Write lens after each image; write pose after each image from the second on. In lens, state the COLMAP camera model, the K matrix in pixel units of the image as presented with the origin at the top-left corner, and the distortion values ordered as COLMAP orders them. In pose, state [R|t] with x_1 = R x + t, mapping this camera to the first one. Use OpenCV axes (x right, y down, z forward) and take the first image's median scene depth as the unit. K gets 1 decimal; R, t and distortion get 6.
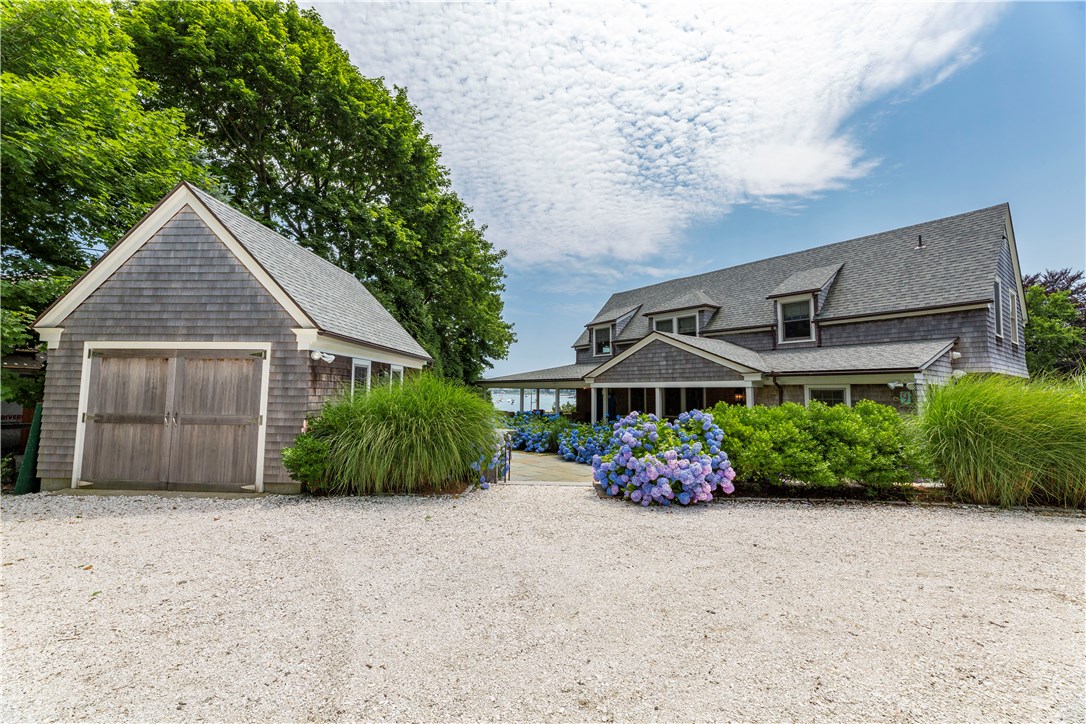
lens RADIAL K [[435.0, 0, 543.0], [0, 435.0, 362.0], [0, 0, 1]] dist [-0.001058, 0.000209]
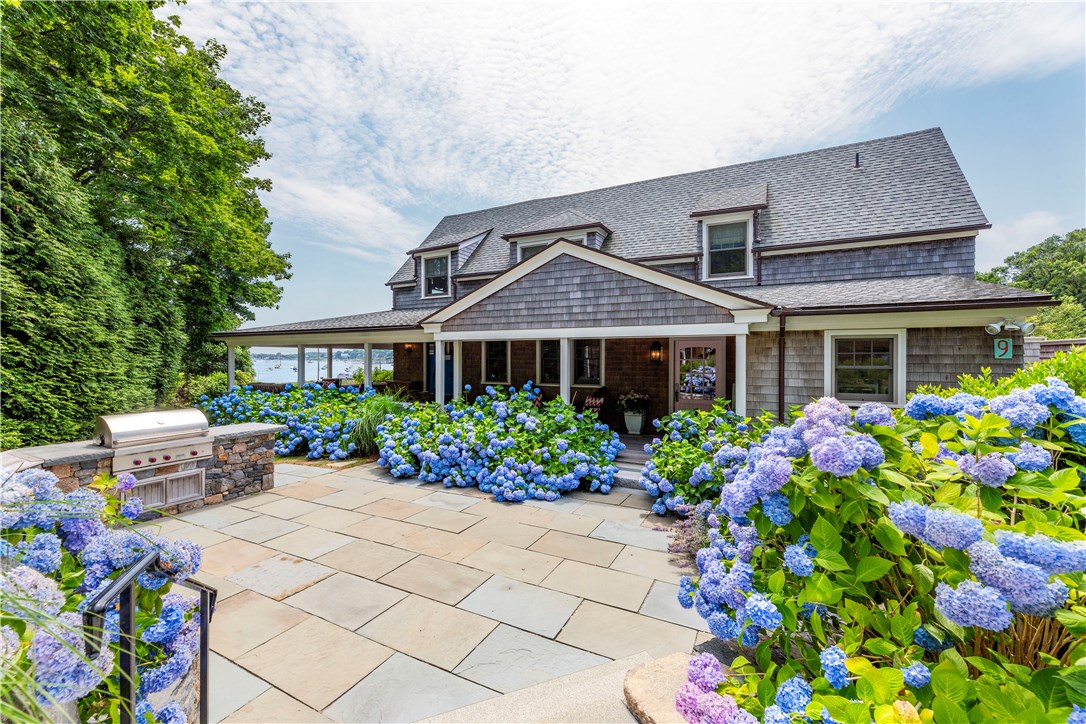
lens RADIAL K [[435.0, 0, 543.0], [0, 435.0, 362.0], [0, 0, 1]] dist [-0.001058, 0.000209]
pose [[0.900947, -0.009930, 0.433815, -0.011282], [-0.024880, 0.996911, 0.074492, 0.042154], [-0.433215, -0.077907, 0.897917, 0.429942]]
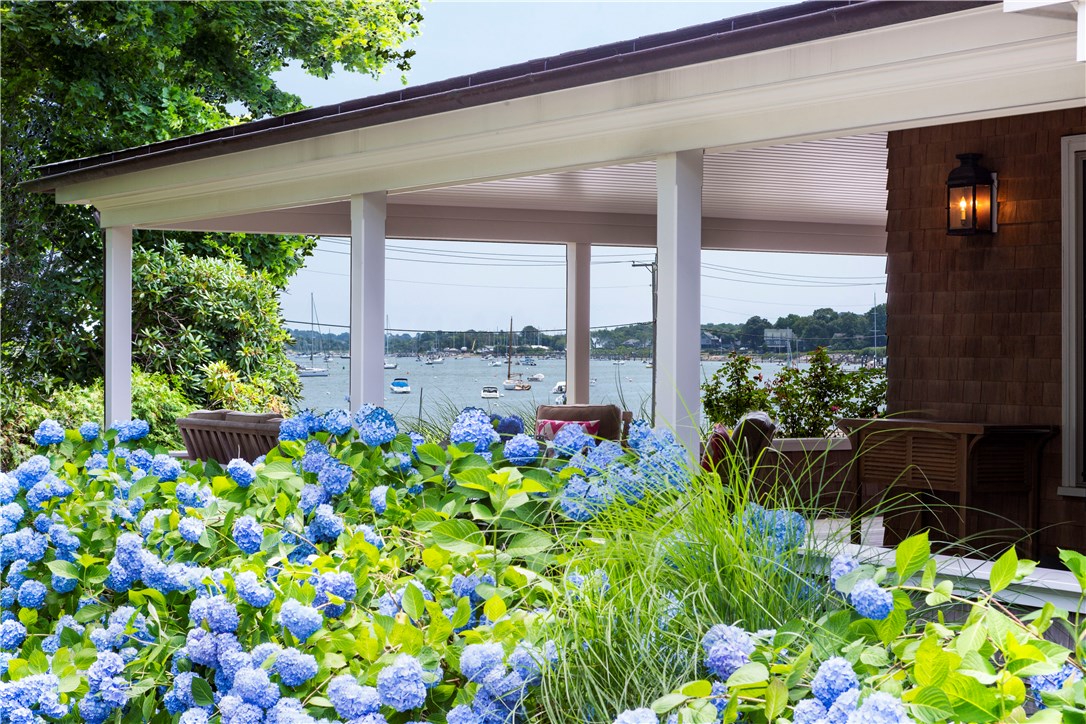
lens RADIAL K [[2095.5, 0, 543.0], [0, 2095.5, 362.0], [0, 0, 1]] dist [0.006307, 0.036138]
pose [[0.996118, -0.009120, -0.087559, 0.043700], [0.015783, 0.997005, 0.075710, 0.077961], [0.086606, -0.076798, 0.993278, 0.630724]]
